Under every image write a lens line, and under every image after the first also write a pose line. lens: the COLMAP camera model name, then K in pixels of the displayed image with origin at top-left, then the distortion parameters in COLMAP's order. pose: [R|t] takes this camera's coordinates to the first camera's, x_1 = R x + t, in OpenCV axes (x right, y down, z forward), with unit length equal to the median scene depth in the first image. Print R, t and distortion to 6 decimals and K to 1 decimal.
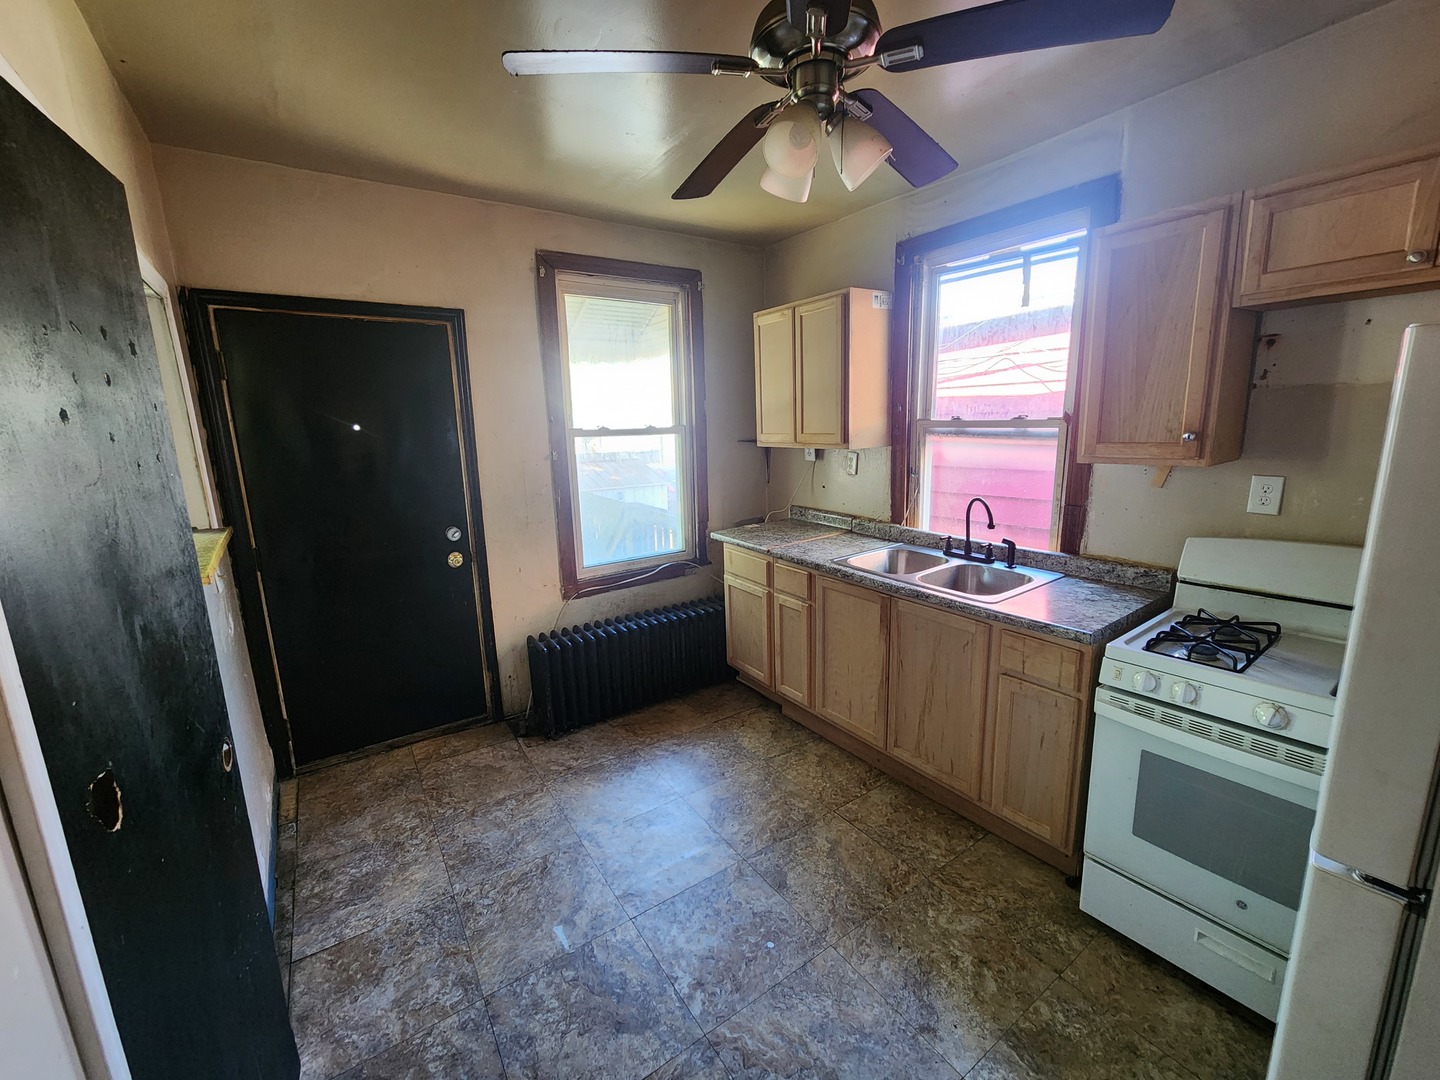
lens RADIAL K [[589.5, 0, 719.6], [0, 589.5, 535.9], [0, 0, 1]] dist [0.004096, 0.000054]
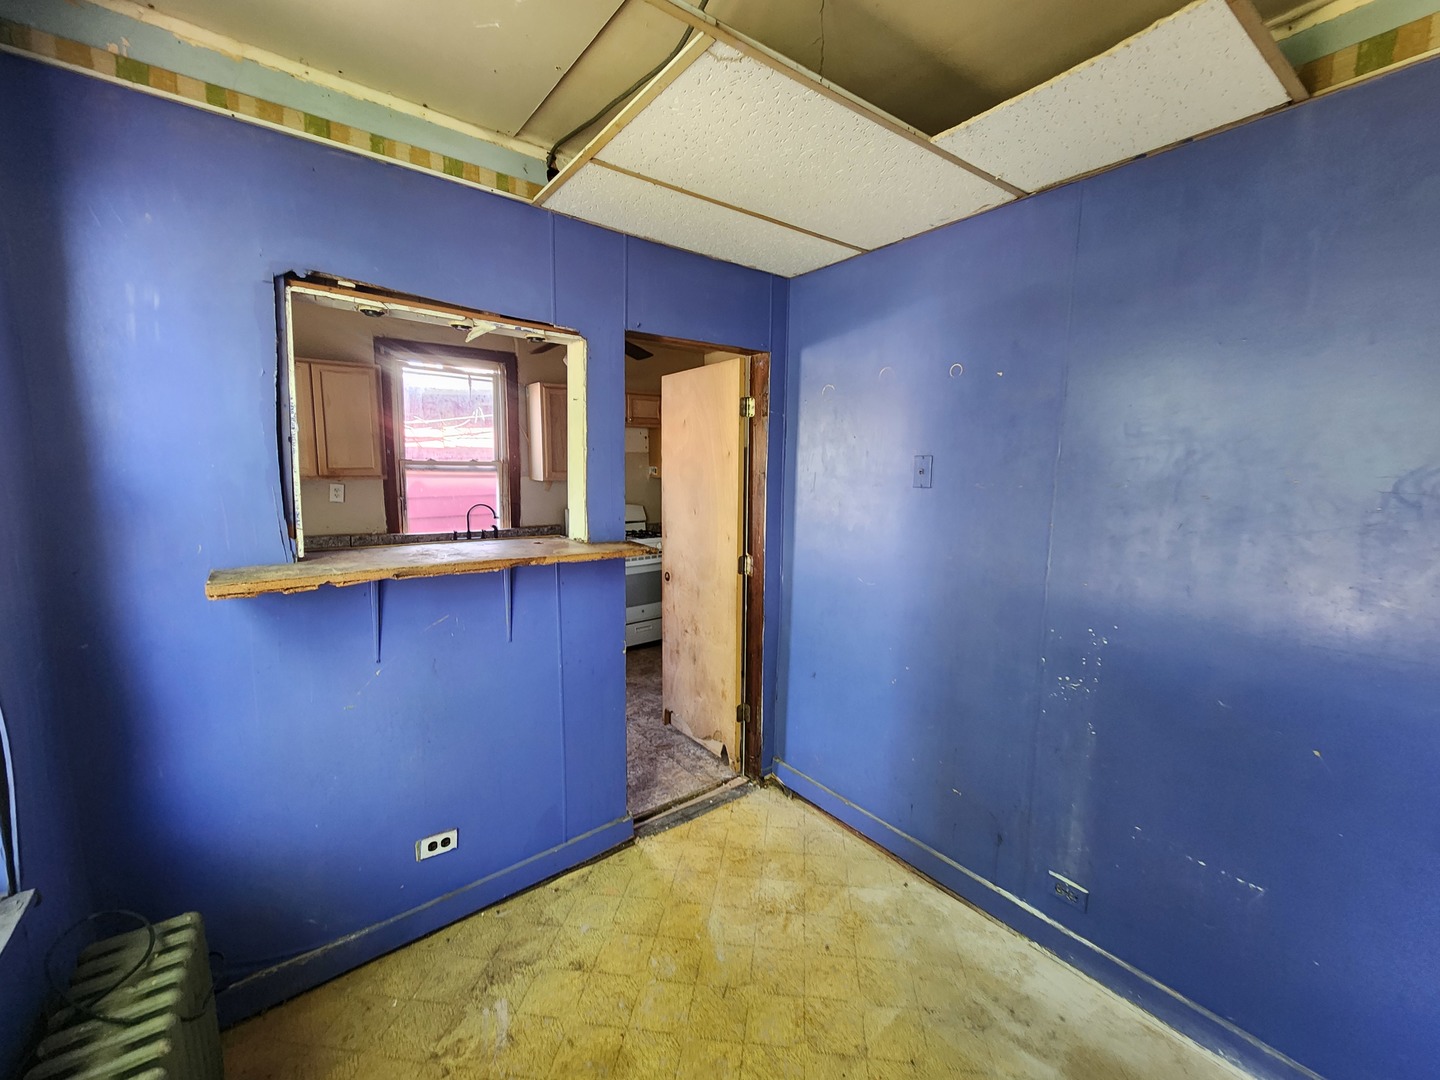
lens RADIAL K [[589.5, 0, 715.5], [0, 589.5, 537.2], [0, 0, 1]] dist [0.004096, 0.000054]
pose [[-0.018051, -0.103499, 0.994466, -1.331294], [0.186970, 0.976733, 0.105047, -0.021024], [-0.982200, 0.187831, 0.001720, 0.308649]]
